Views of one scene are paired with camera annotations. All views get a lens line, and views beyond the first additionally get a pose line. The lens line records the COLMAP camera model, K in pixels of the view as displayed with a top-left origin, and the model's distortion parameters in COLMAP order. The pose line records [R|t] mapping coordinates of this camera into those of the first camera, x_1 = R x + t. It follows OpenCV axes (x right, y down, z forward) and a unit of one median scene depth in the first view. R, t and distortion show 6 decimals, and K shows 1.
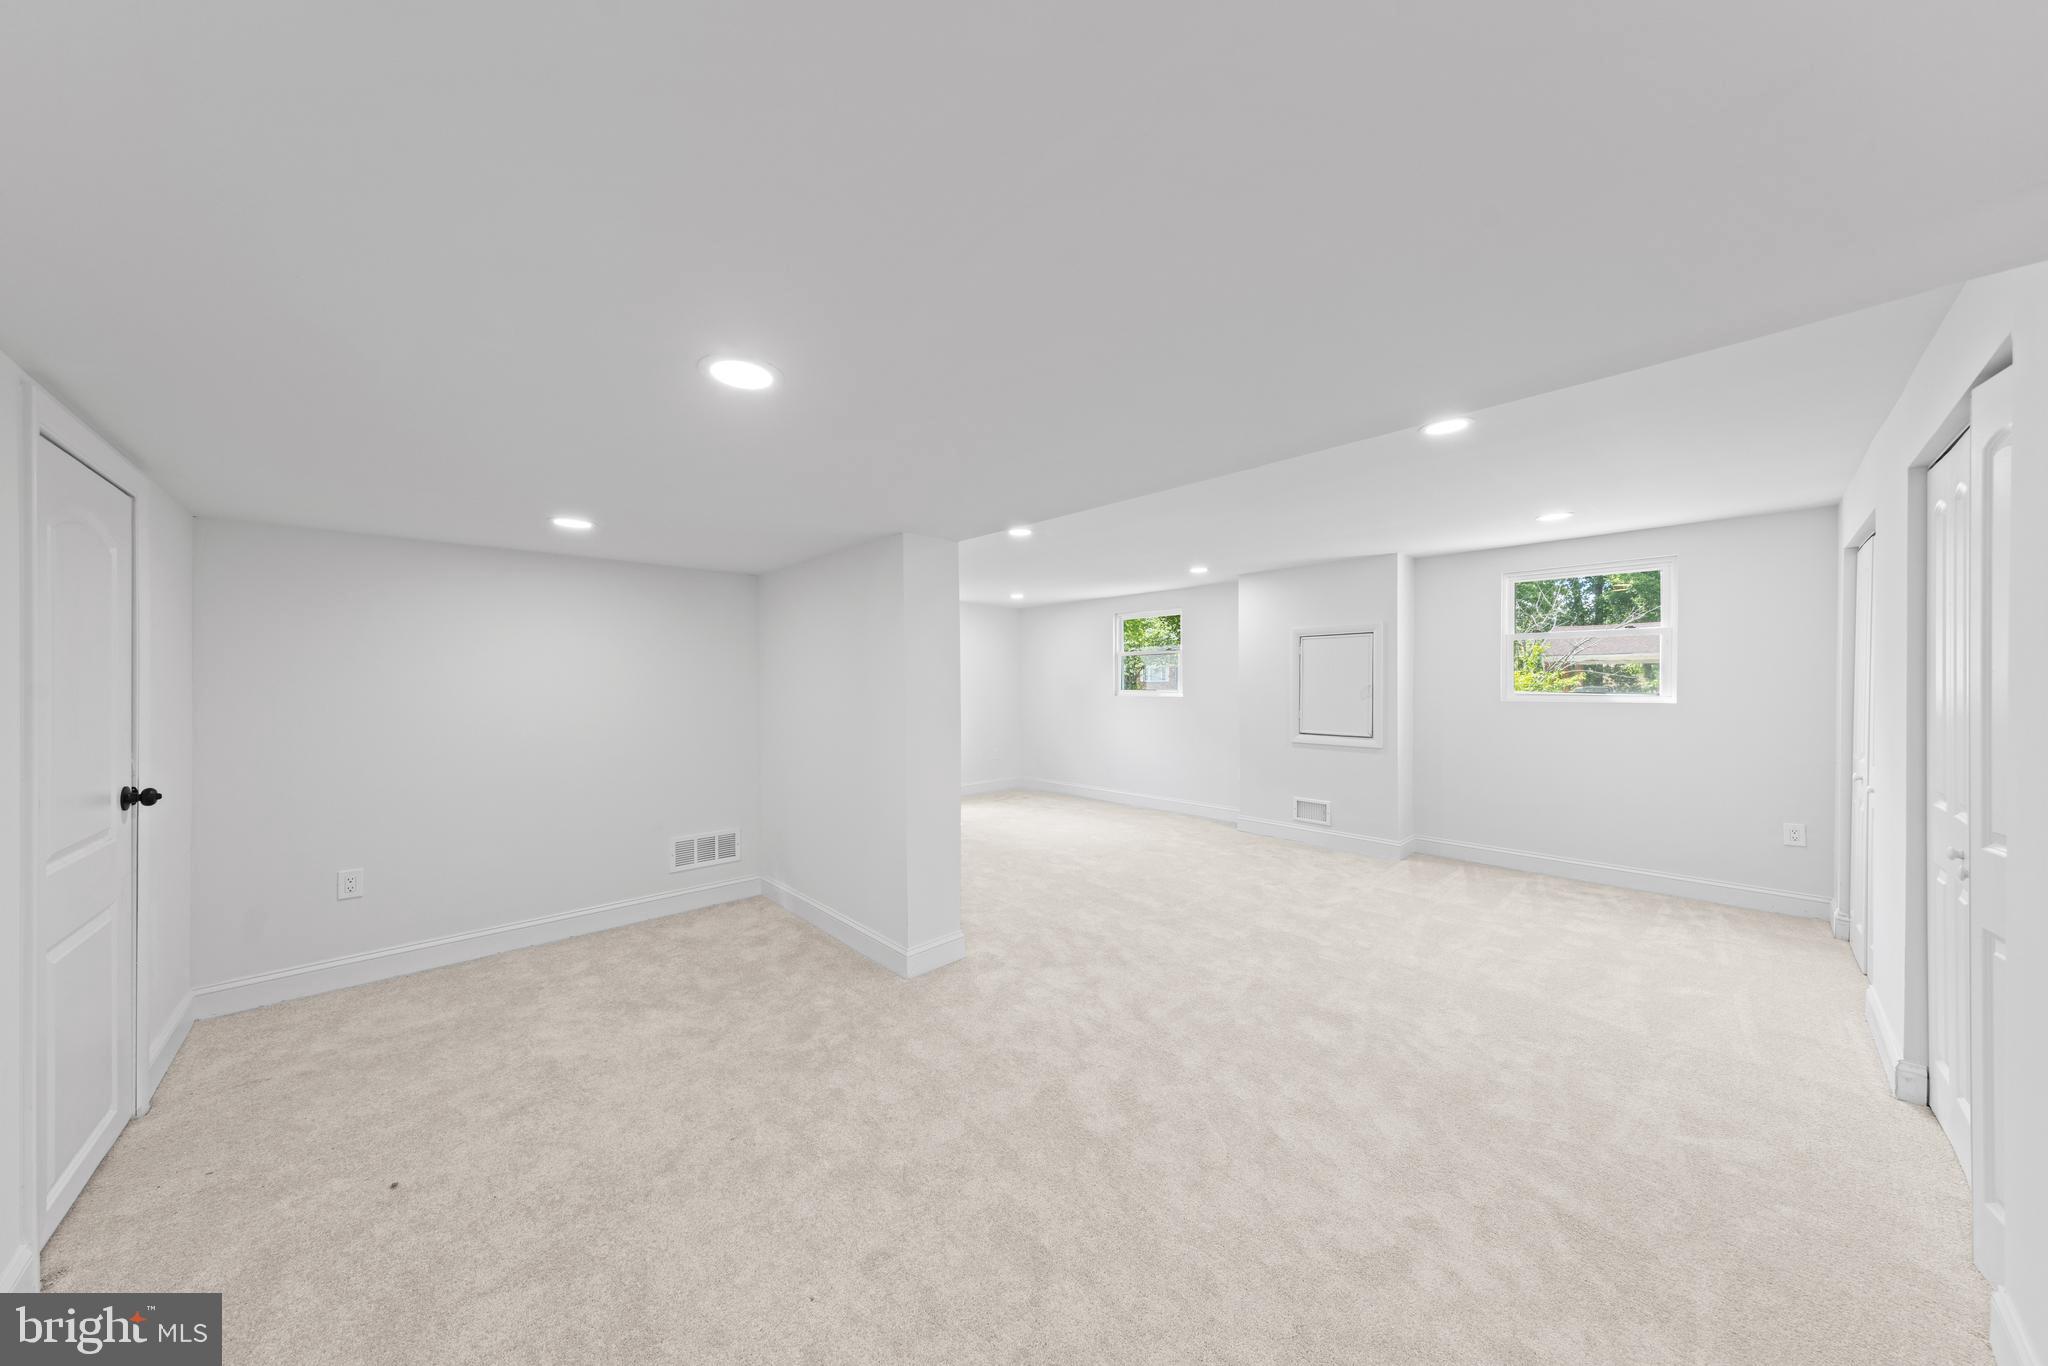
lens RADIAL K [[668.1, 0, 1015.6], [0, 668.1, 688.0], [0, 0, 1]] dist [0.012303, -0.000509]
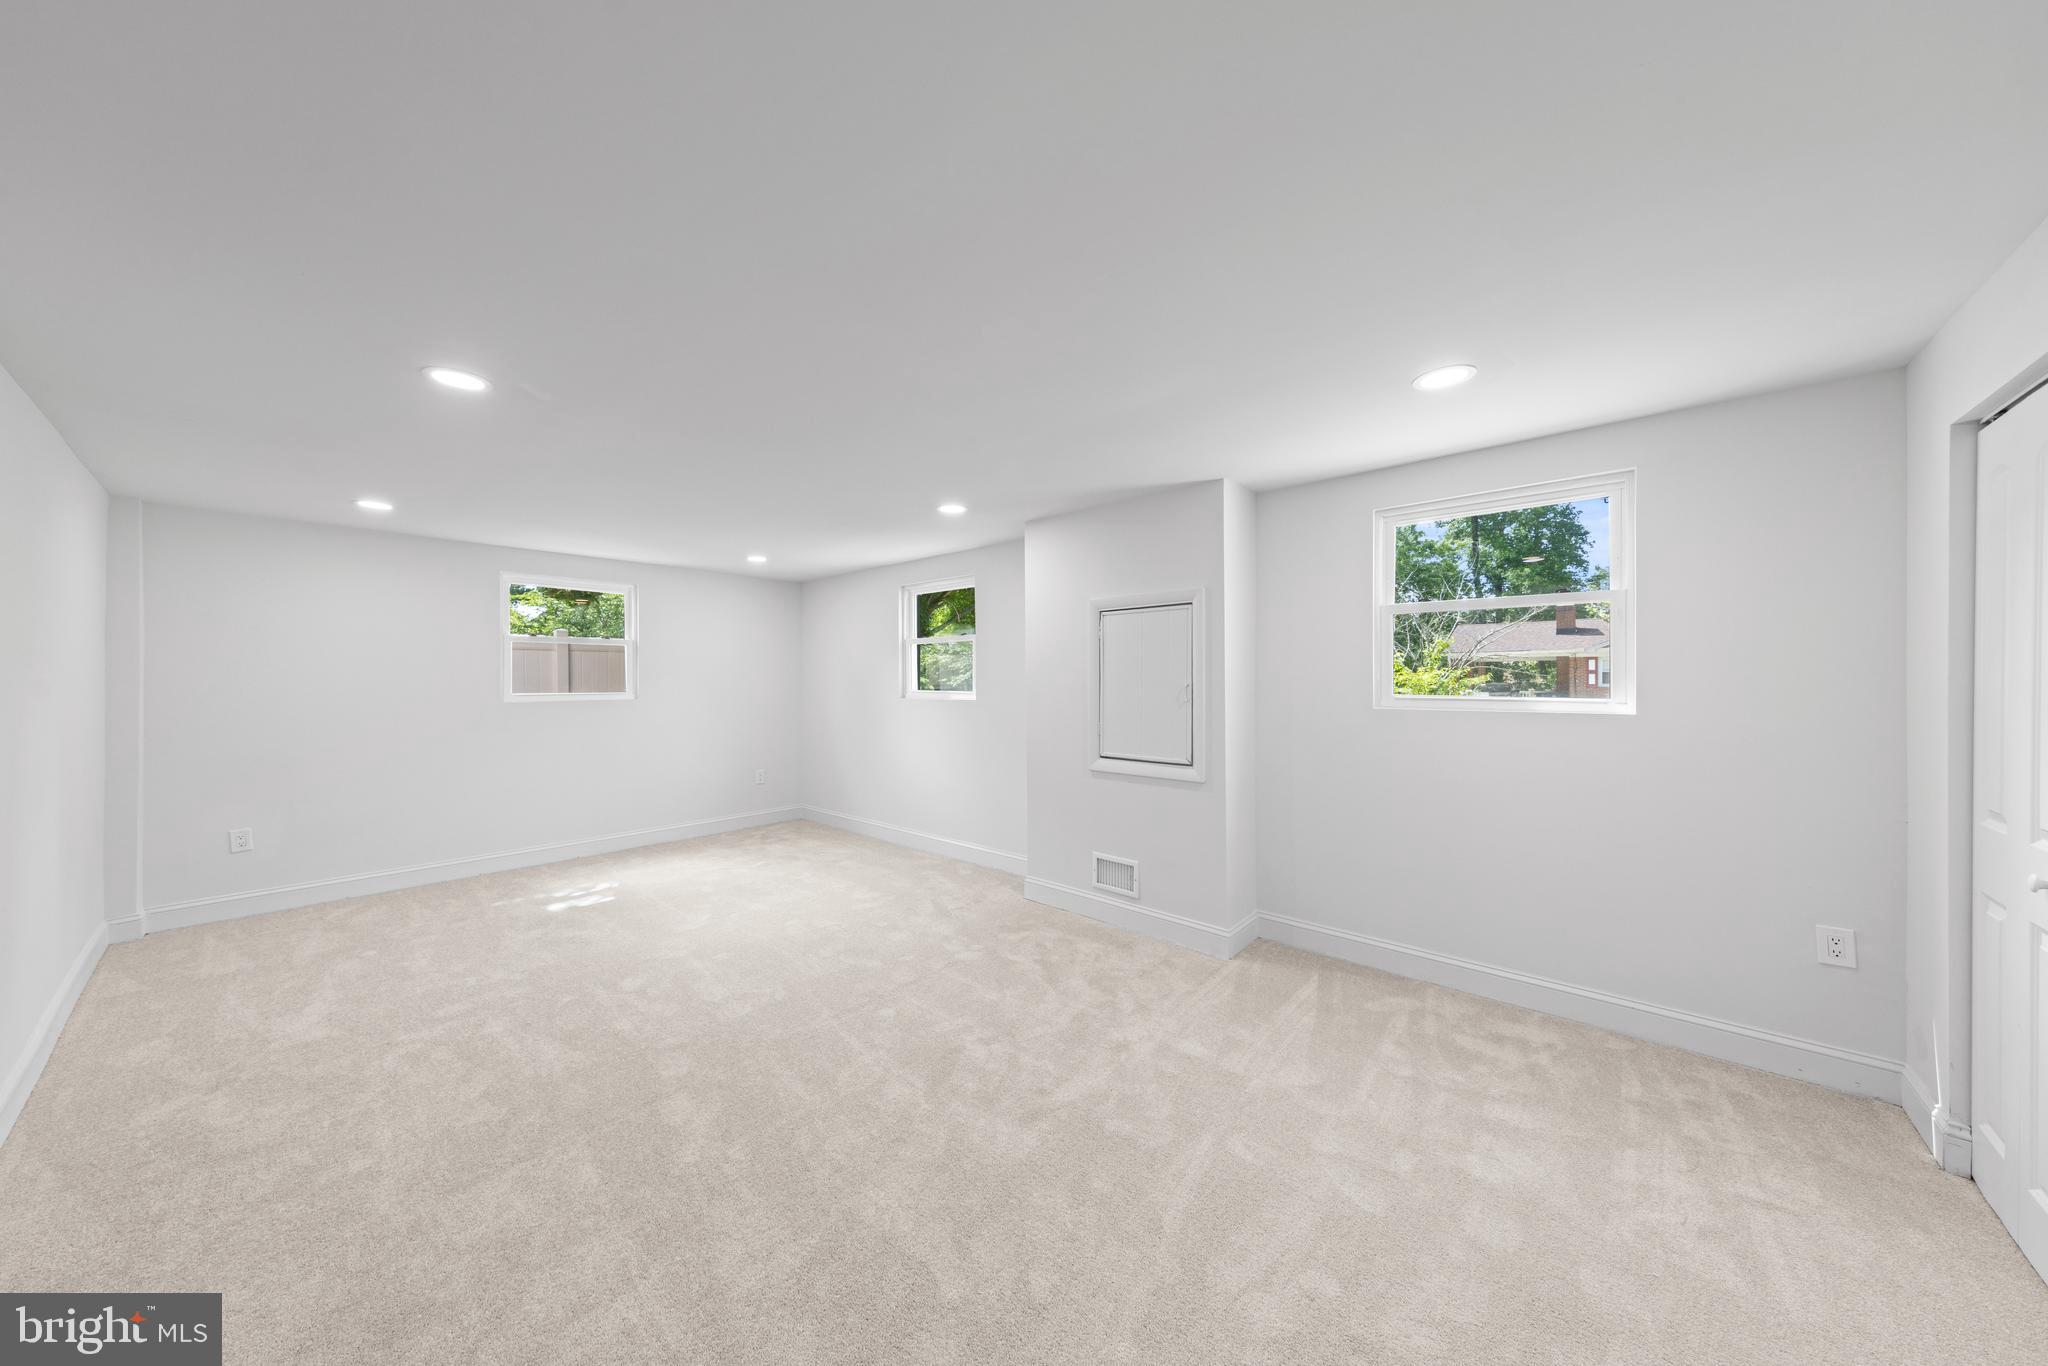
lens RADIAL K [[668.1, 0, 1029.3], [0, 668.1, 680.0], [0, 0, 1]] dist [0.012303, -0.000509]
pose [[0.994610, -0.001890, 0.103674, 0.314552], [0.002702, 0.999967, -0.007697, -0.004473], [-0.103656, 0.007936, 0.994582, 0.380111]]
